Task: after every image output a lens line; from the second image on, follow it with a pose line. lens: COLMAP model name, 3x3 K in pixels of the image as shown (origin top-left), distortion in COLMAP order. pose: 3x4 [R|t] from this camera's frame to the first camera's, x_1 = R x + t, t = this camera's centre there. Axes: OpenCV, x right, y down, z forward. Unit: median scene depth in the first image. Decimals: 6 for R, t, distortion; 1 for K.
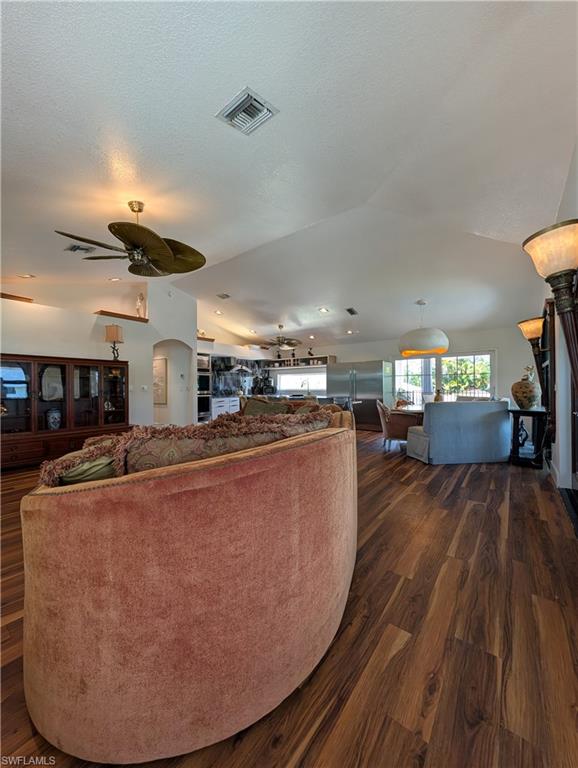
lens RADIAL K [[291.5, 0, 291.1], [0, 291.5, 386.2], [0, 0, 1]] dist [-0.000303, 0.000244]
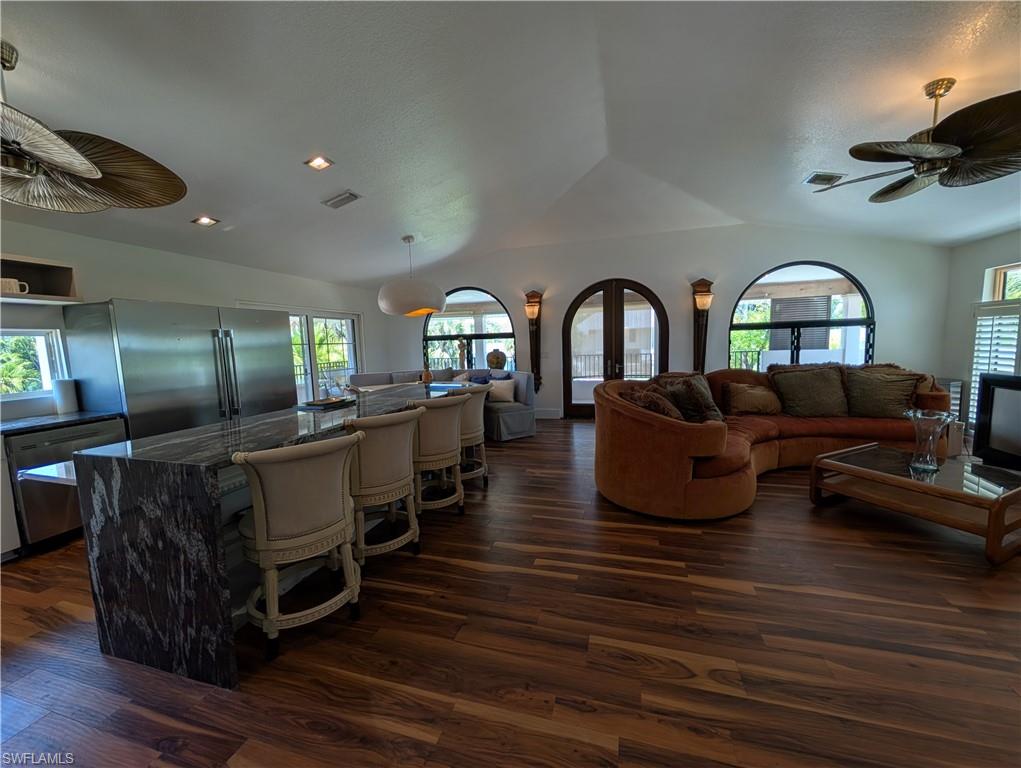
lens RADIAL K [[387.5, 0, 510.5], [0, 387.5, 384.0], [0, 0, 1]] dist [-0.000303, 0.000244]
pose [[-0.361449, -0.082439, 0.928740, -0.343350], [0.033053, 0.994325, 0.101124, -0.021400], [-0.931806, 0.067248, -0.356673, 0.746466]]
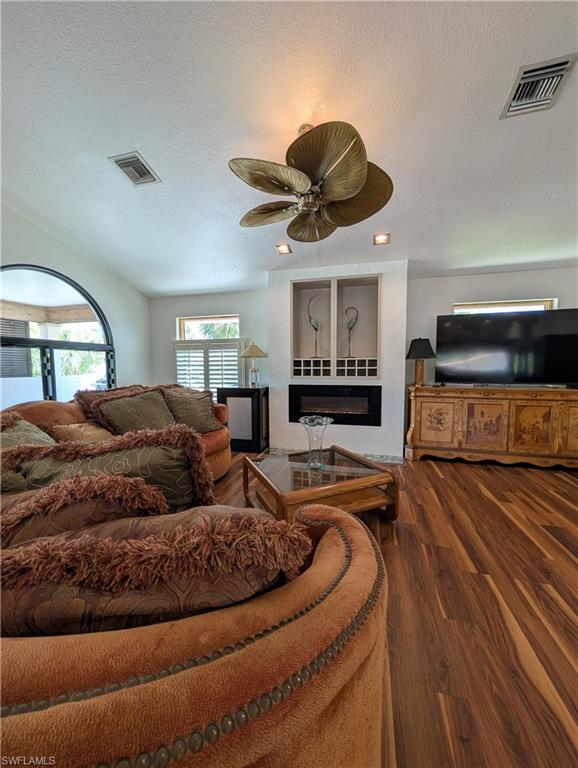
lens RADIAL K [[291.5, 0, 291.1], [0, 291.5, 386.2], [0, 0, 1]] dist [-0.000303, 0.000244]
pose [[-0.922996, 0.036101, -0.383111, -0.054953], [0.010537, 0.997587, 0.068618, -0.004697], [0.384664, 0.059297, -0.921150, 0.565361]]
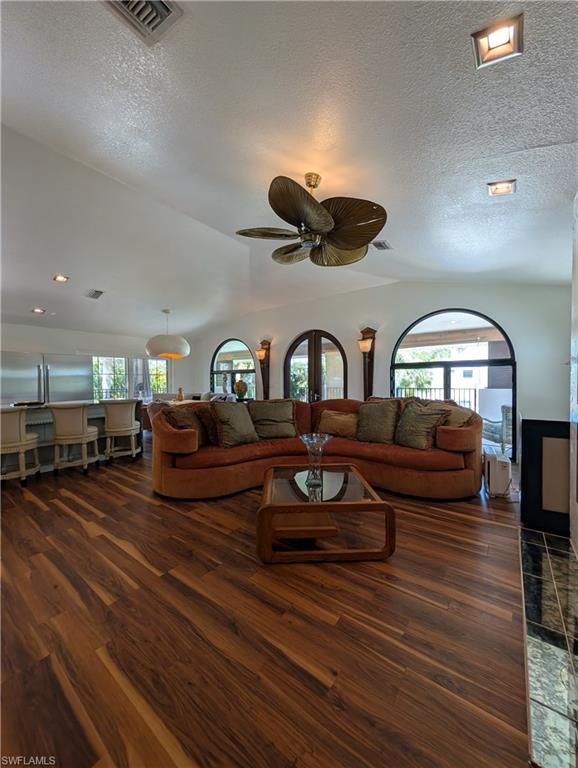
lens RADIAL K [[291.5, 0, 291.1], [0, 291.5, 386.2], [0, 0, 1]] dist [-0.000303, 0.000244]
pose [[-0.005952, -0.014265, 0.999881, -0.456538], [0.006584, 0.999876, 0.014304, -0.007316], [-0.999961, 0.006669, -0.005857, 0.349864]]
